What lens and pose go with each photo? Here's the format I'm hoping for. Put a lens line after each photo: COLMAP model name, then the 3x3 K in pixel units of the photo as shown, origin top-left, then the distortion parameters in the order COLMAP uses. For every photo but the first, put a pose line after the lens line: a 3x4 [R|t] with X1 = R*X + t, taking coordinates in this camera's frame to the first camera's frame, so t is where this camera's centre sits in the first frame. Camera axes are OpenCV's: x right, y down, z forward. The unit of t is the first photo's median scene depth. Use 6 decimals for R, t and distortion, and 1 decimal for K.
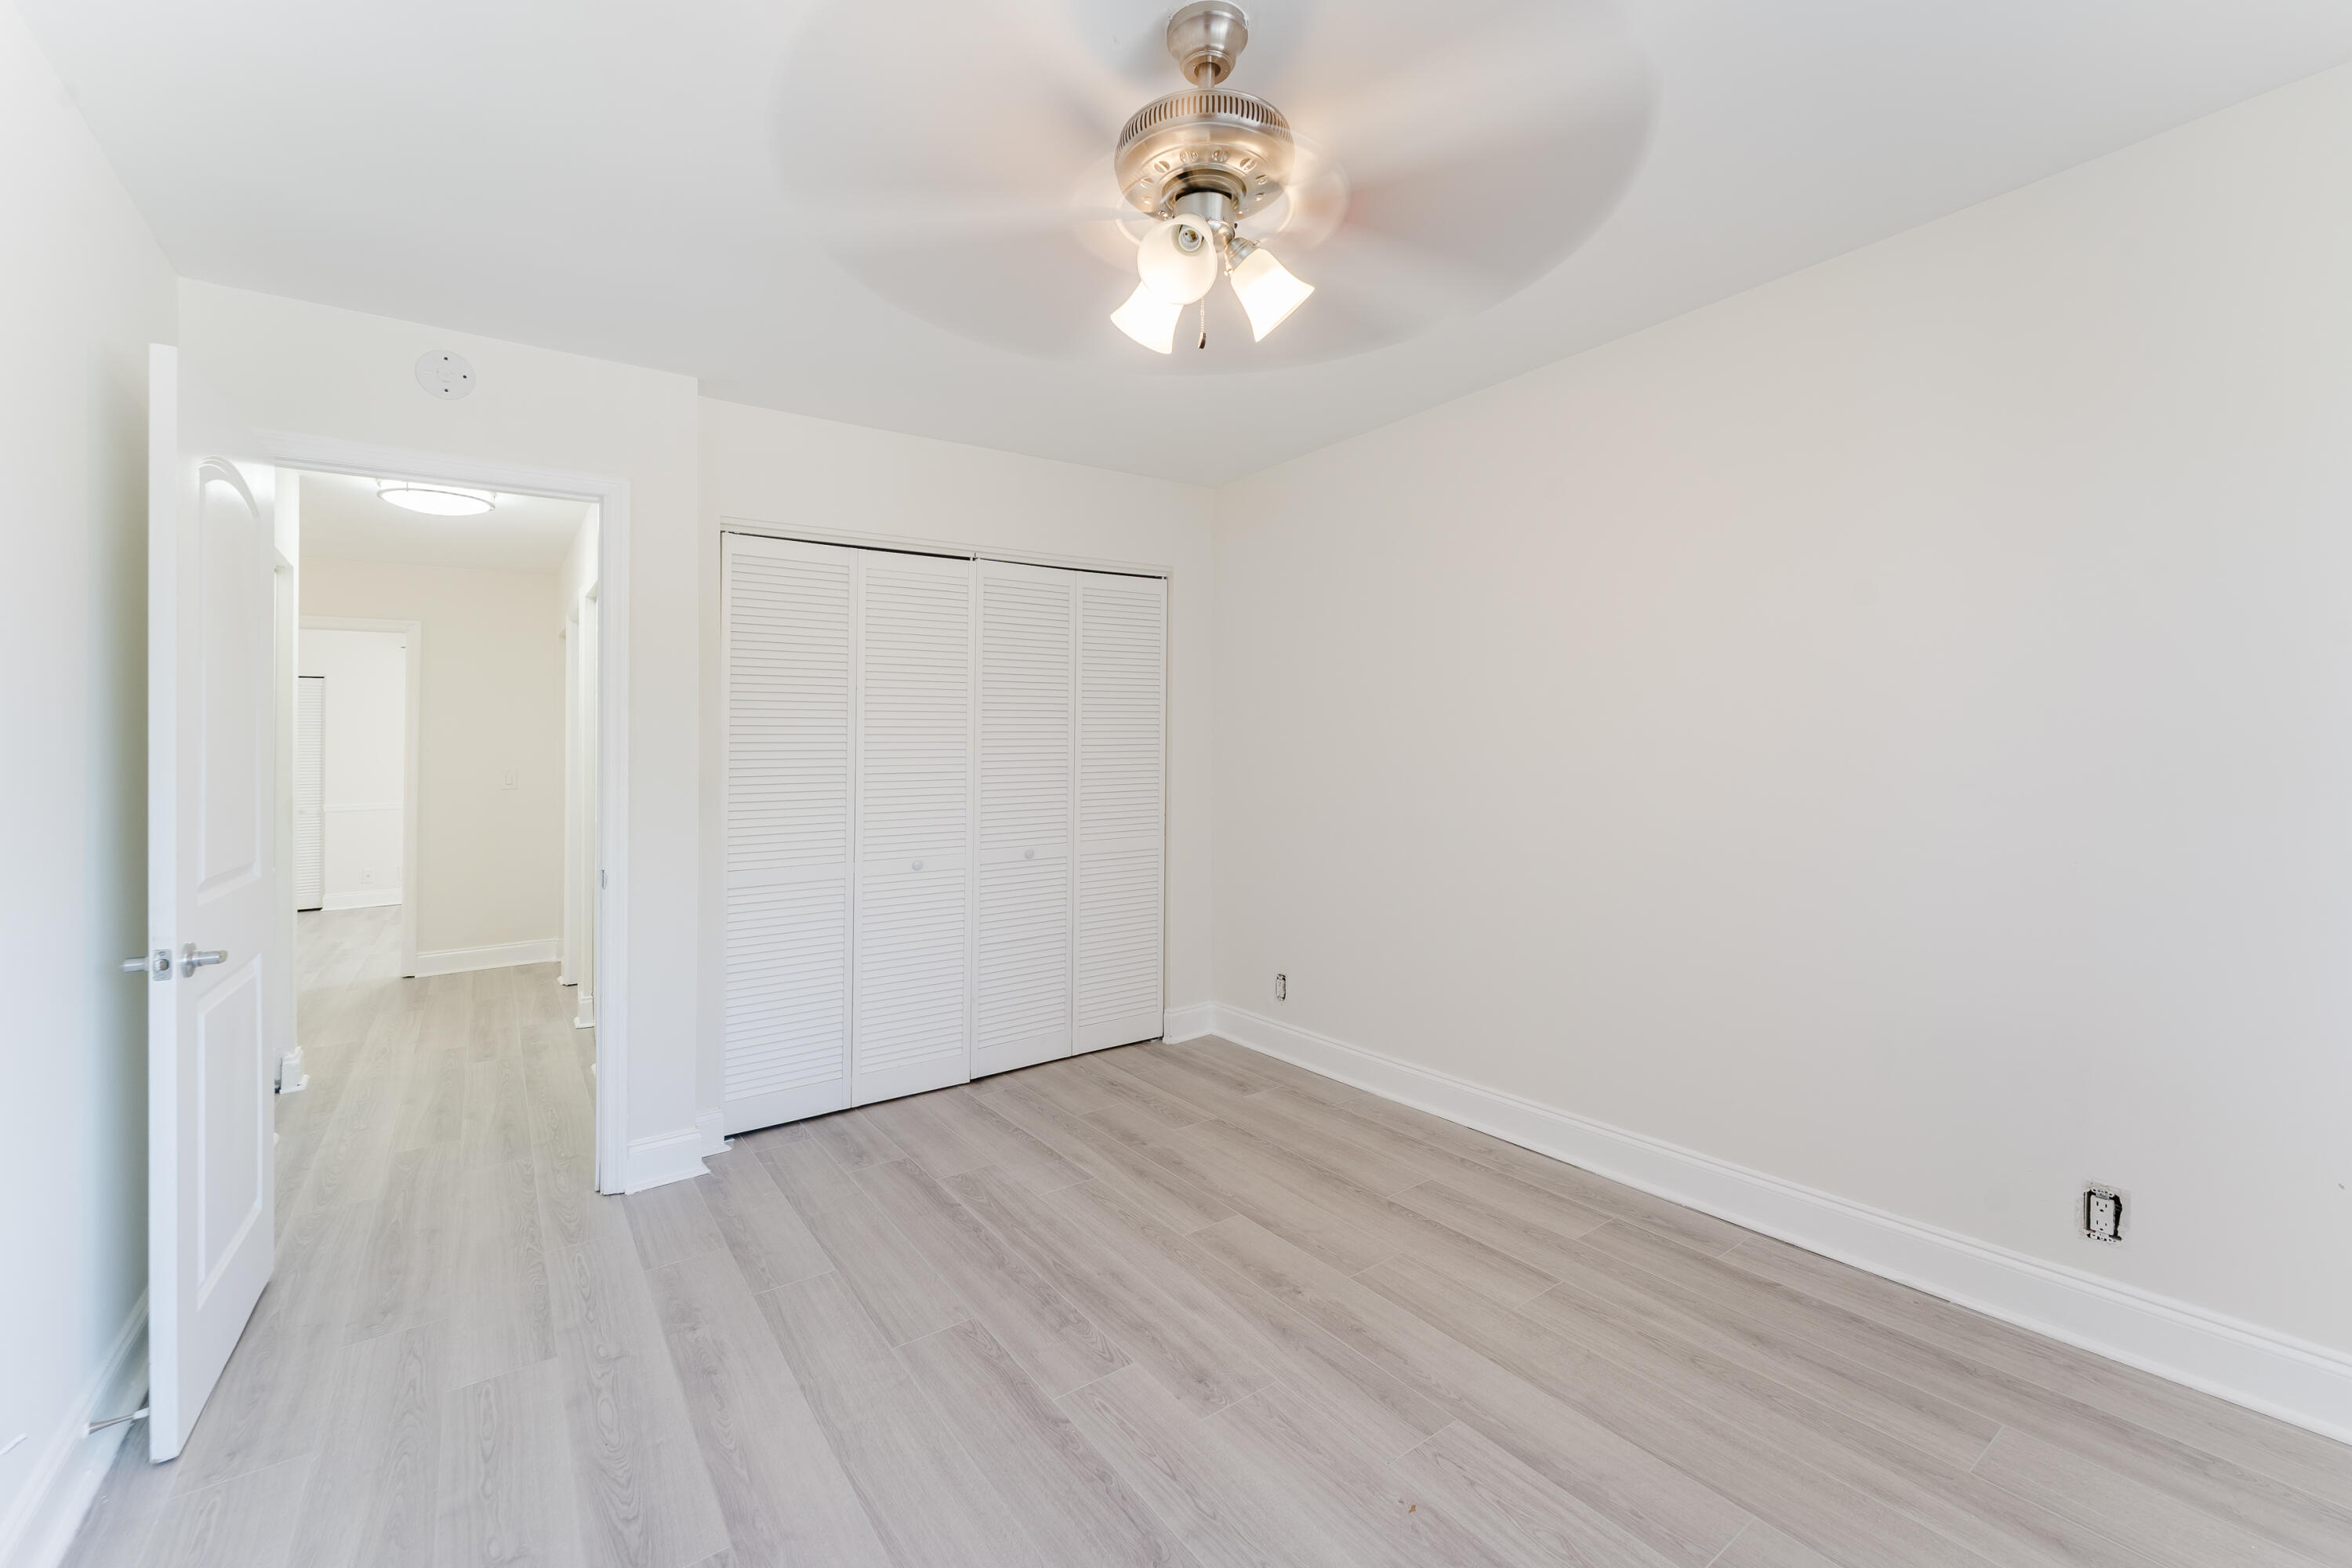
lens RADIAL K [[960.0, 0, 1185.0], [0, 960.0, 769.9], [0, 0, 1]] dist [-0.010979, 0.002685]
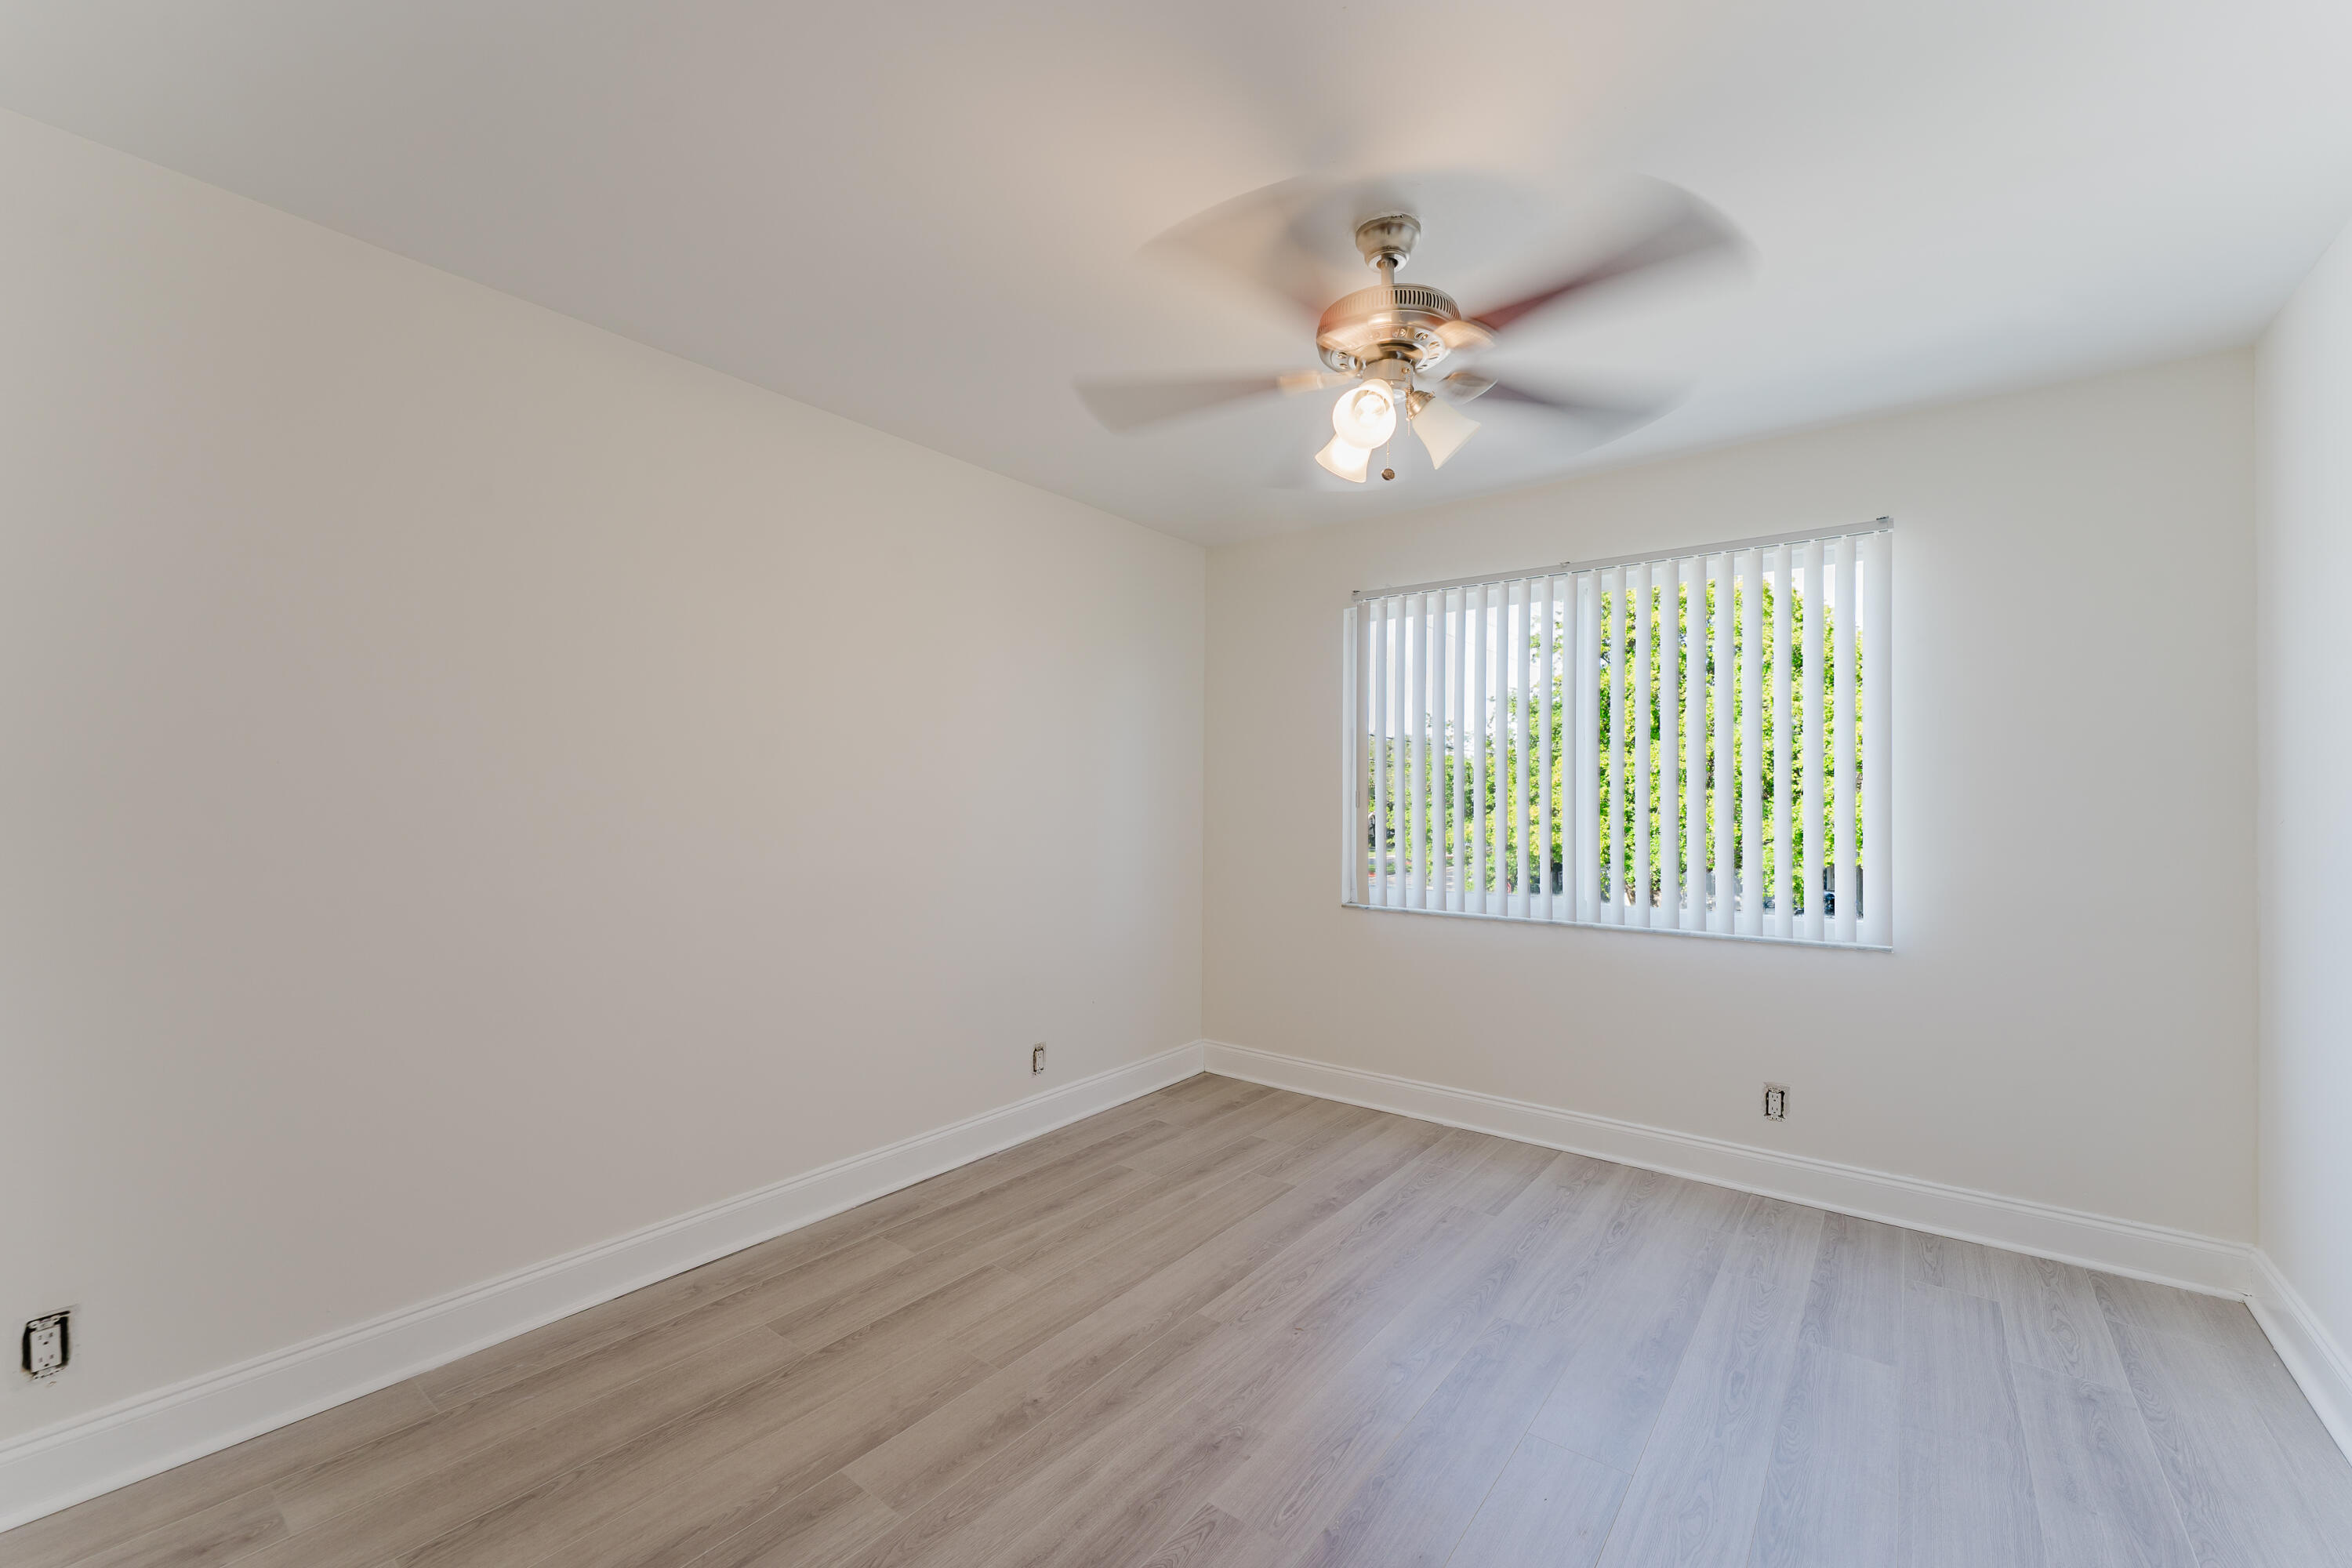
lens RADIAL K [[960.0, 0, 1173.0], [0, 960.0, 787.4], [0, 0, 1]] dist [-0.010979, 0.002685]
pose [[-0.274639, 0.030972, 0.961049, -0.757964], [0.022064, 0.999421, -0.025903, 0.008208], [-0.961294, 0.014091, -0.275163, 1.085438]]
